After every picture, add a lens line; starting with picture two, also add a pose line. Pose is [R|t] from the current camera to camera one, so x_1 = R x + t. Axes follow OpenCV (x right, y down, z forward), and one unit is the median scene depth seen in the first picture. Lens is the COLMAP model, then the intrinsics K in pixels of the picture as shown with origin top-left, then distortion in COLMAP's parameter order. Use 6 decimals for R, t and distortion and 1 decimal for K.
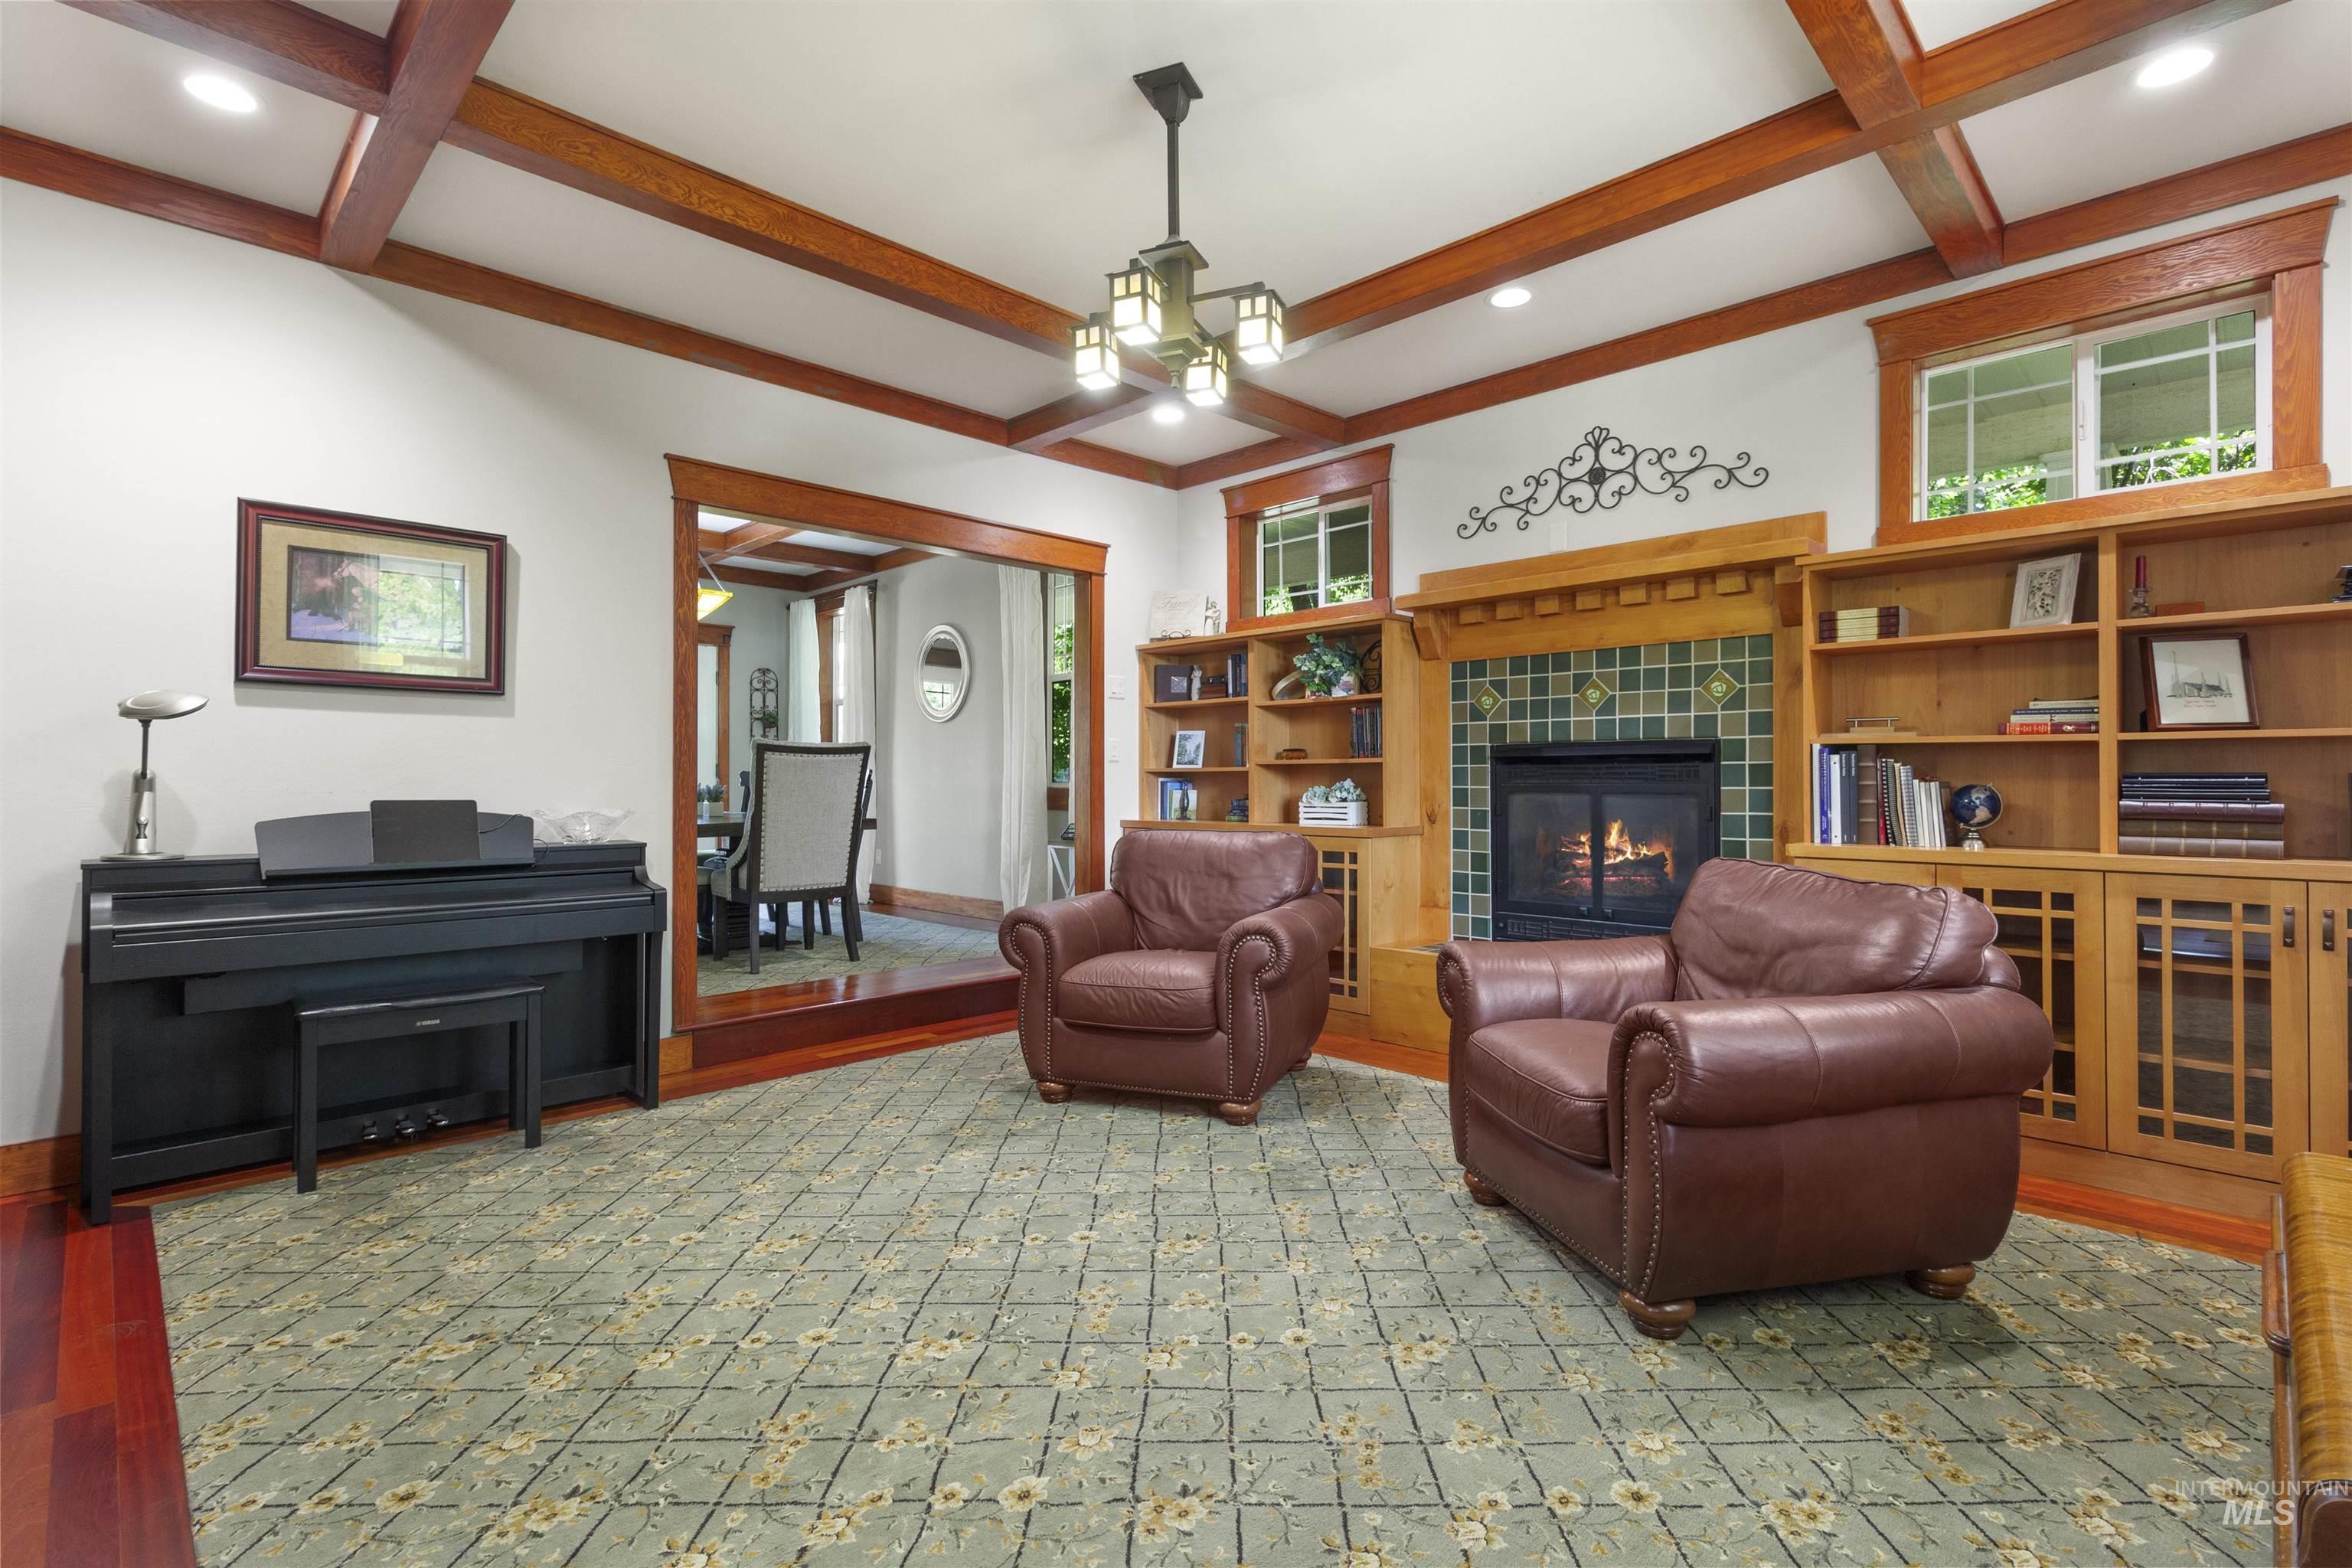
lens RADIAL K [[1090.2, 0, 1181.5], [0, 1090.2, 771.1], [0, 0, 1]] dist [0.005220, 0.000150]
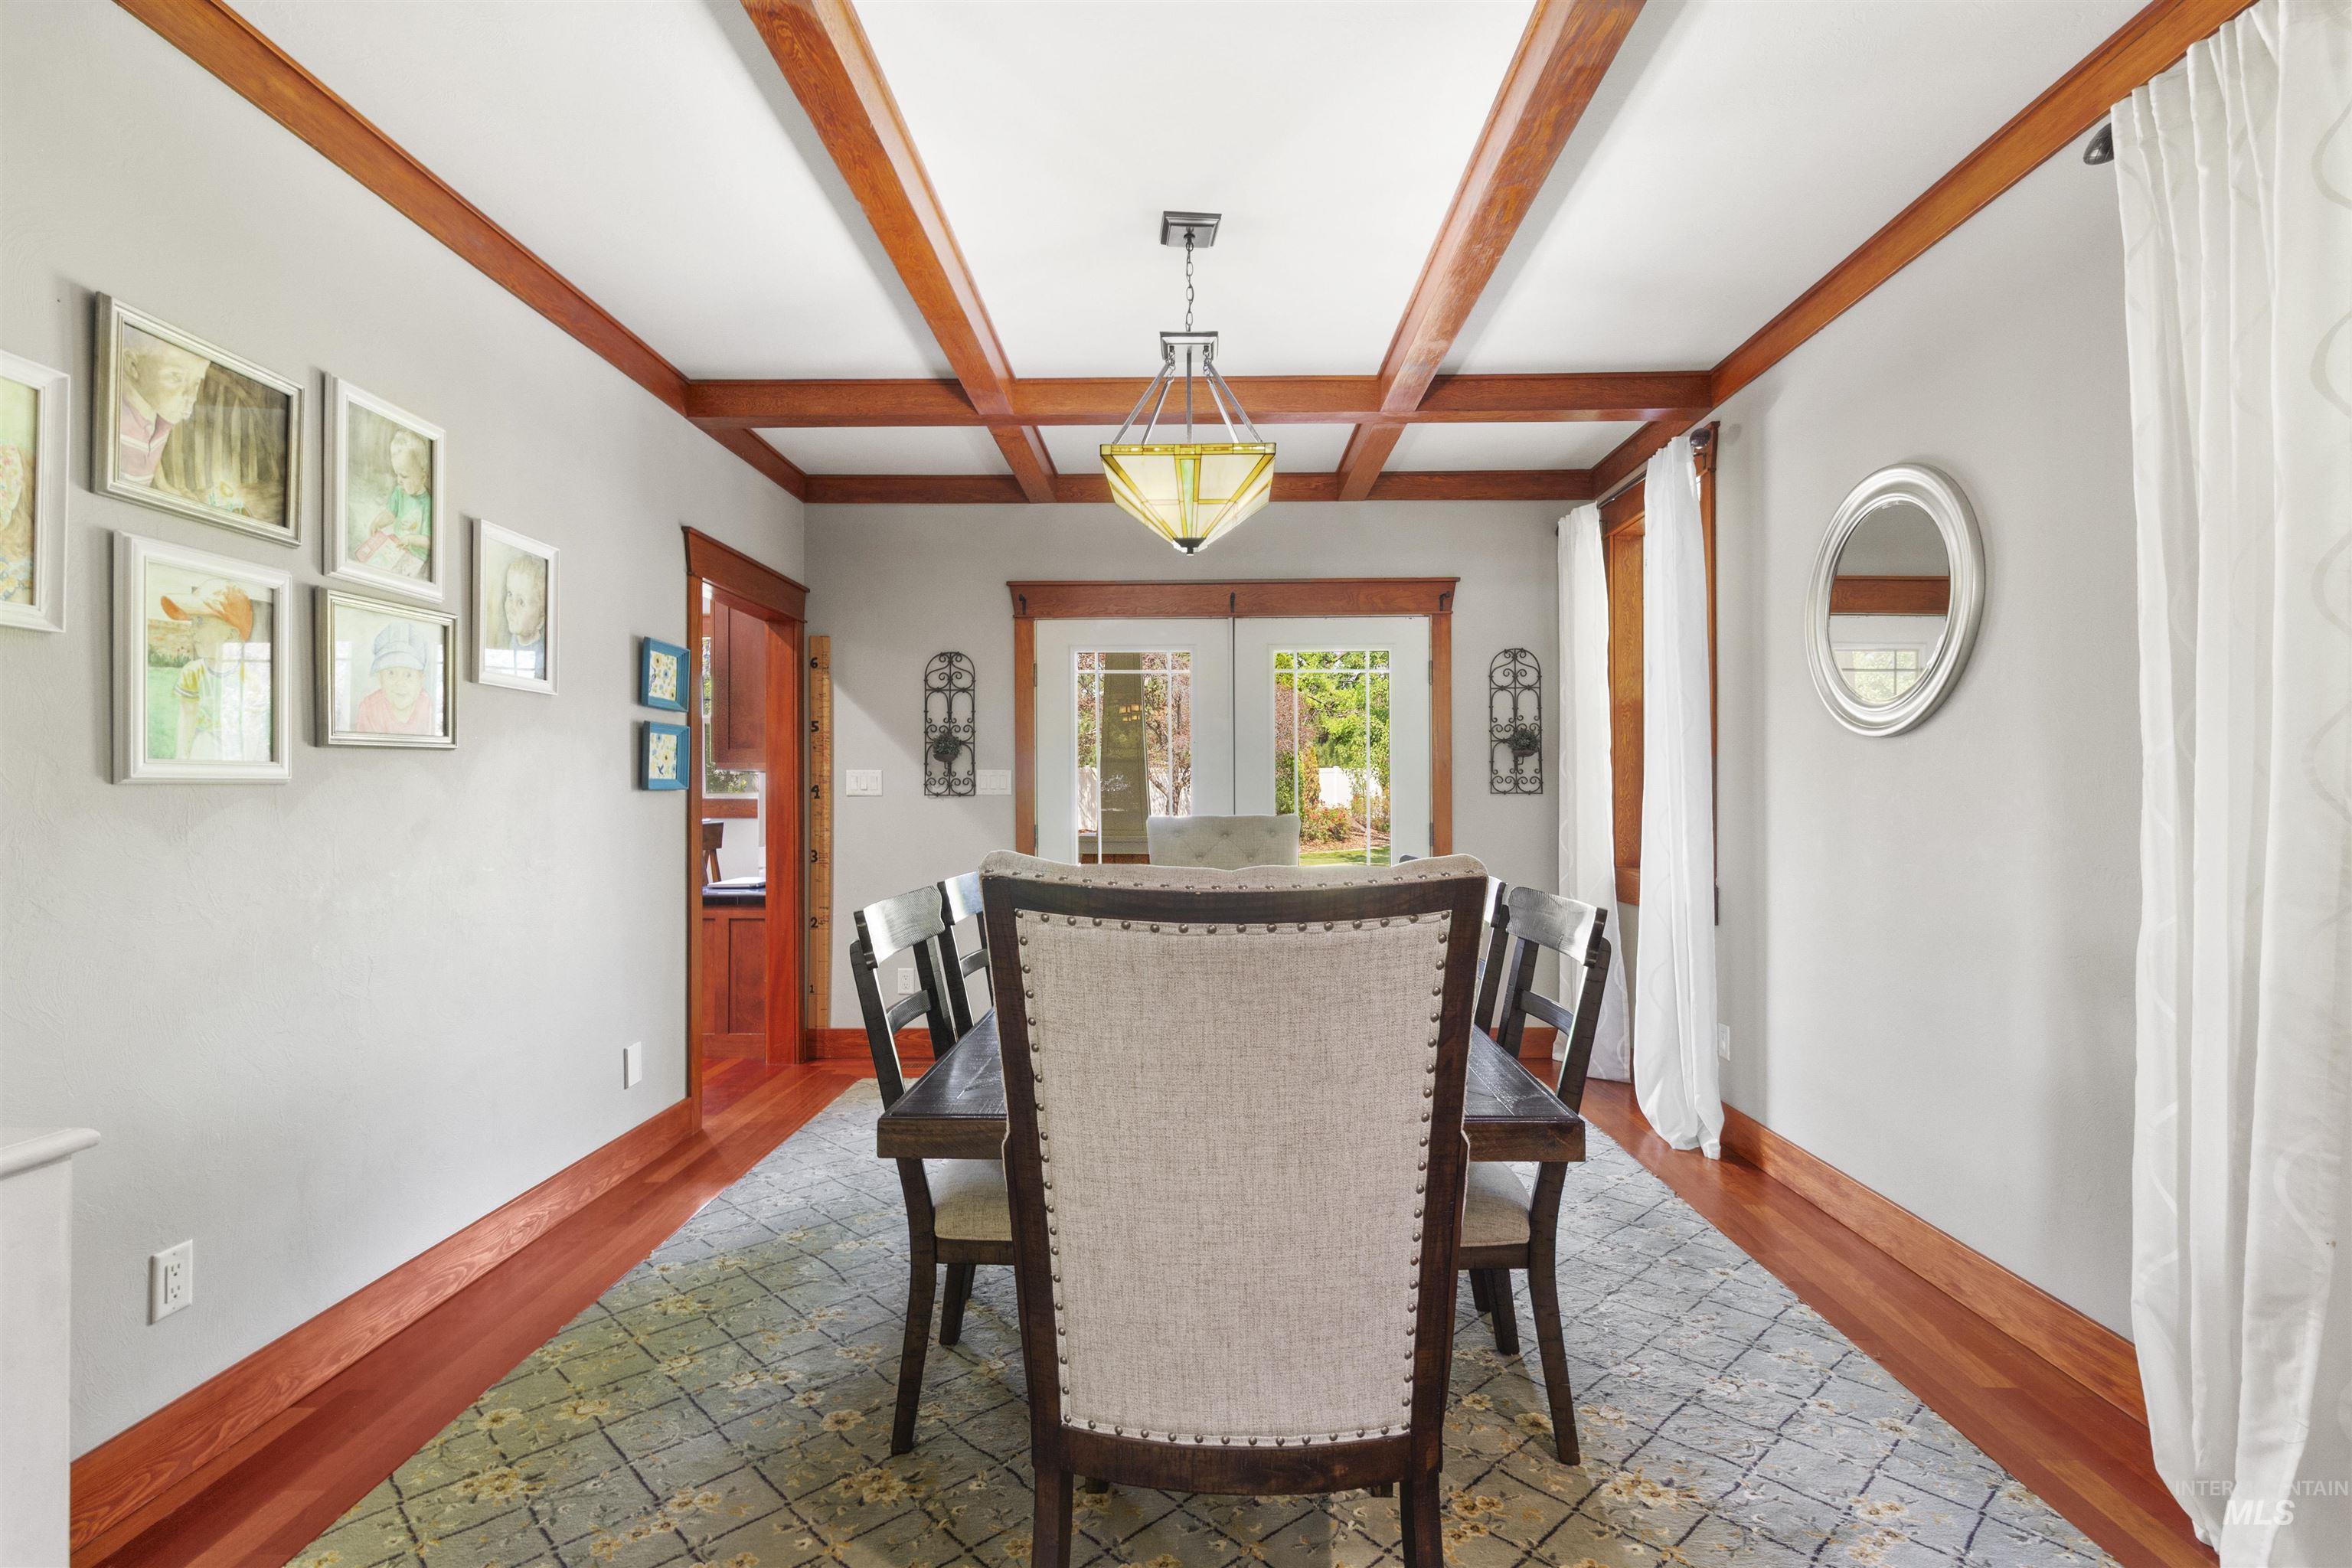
lens RADIAL K [[1090.2, 0, 1172.9], [0, 1090.2, 787.0], [0, 0, 1]] dist [0.005220, 0.000150]
pose [[0.691611, -0.004158, -0.722258, -0.113538], [0.006620, 0.999978, 0.000582, -0.027971], [0.722240, -0.005184, 0.691623, 0.540129]]
